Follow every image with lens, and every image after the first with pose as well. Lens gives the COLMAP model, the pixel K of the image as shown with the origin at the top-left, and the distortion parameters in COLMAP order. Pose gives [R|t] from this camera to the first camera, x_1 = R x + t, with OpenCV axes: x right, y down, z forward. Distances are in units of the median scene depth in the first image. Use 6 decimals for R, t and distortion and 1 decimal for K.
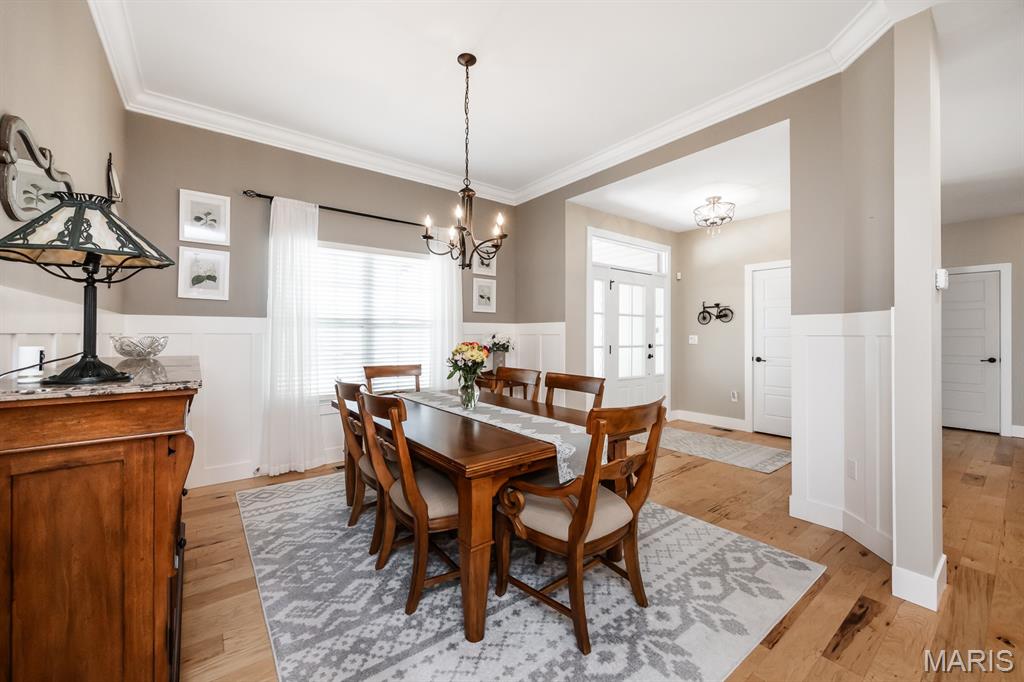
lens RADIAL K [[398.9, 0, 509.4], [0, 398.9, 334.0], [0, 0, 1]] dist [0.000576, 0.000451]
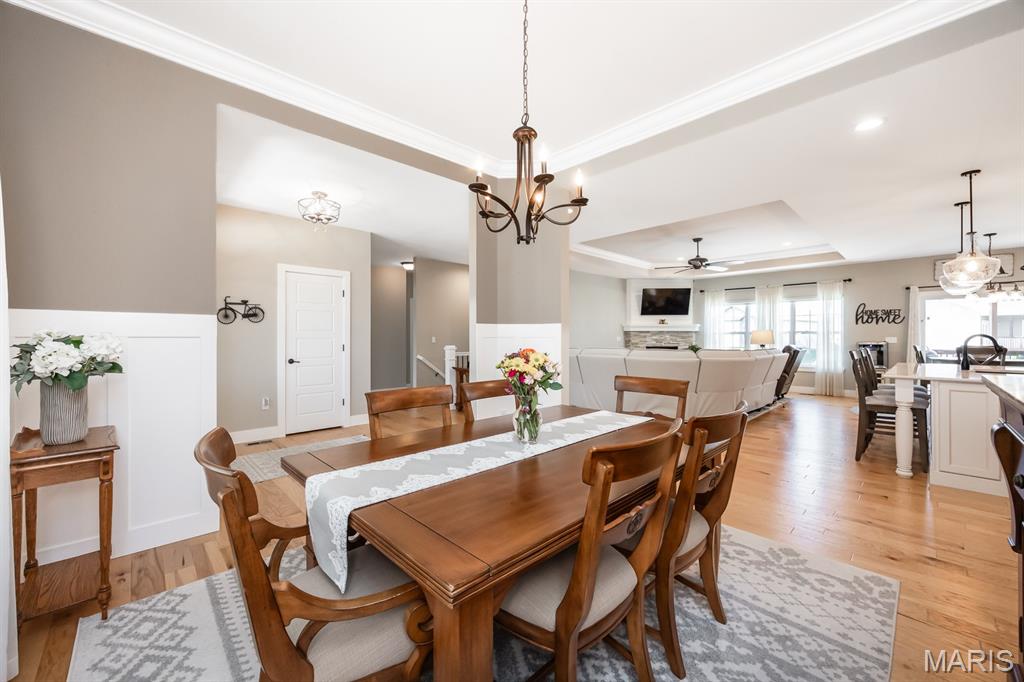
lens RADIAL K [[398.9, 0, 497.5], [0, 398.9, 335.9], [0, 0, 1]] dist [0.000576, 0.000451]
pose [[-0.083830, -0.002424, 0.996477, -0.427867], [-0.000632, 0.999997, 0.002380, -0.002014], [-0.996480, -0.000431, -0.083831, 0.592105]]
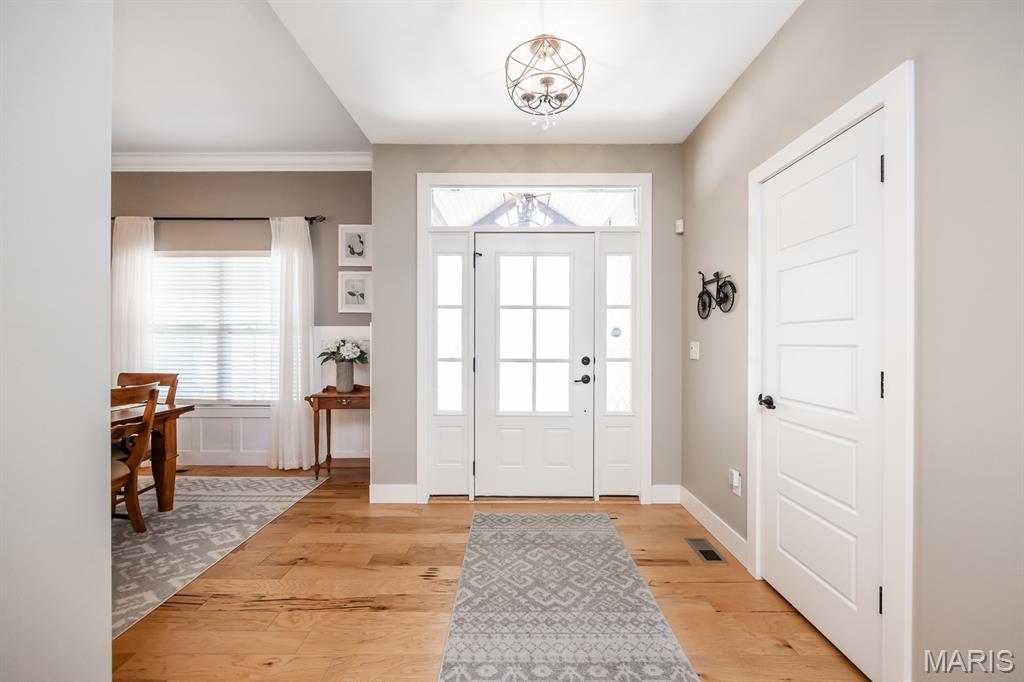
lens RADIAL K [[418.2, 0, 516.3], [0, 418.2, 339.2], [0, 0, 1]] dist [0.002512, -0.000273]
pose [[0.790710, -0.004634, -0.612174, 0.708221], [0.001519, 0.999983, -0.005607, 0.003442], [0.612189, 0.003504, 0.790704, 0.536380]]
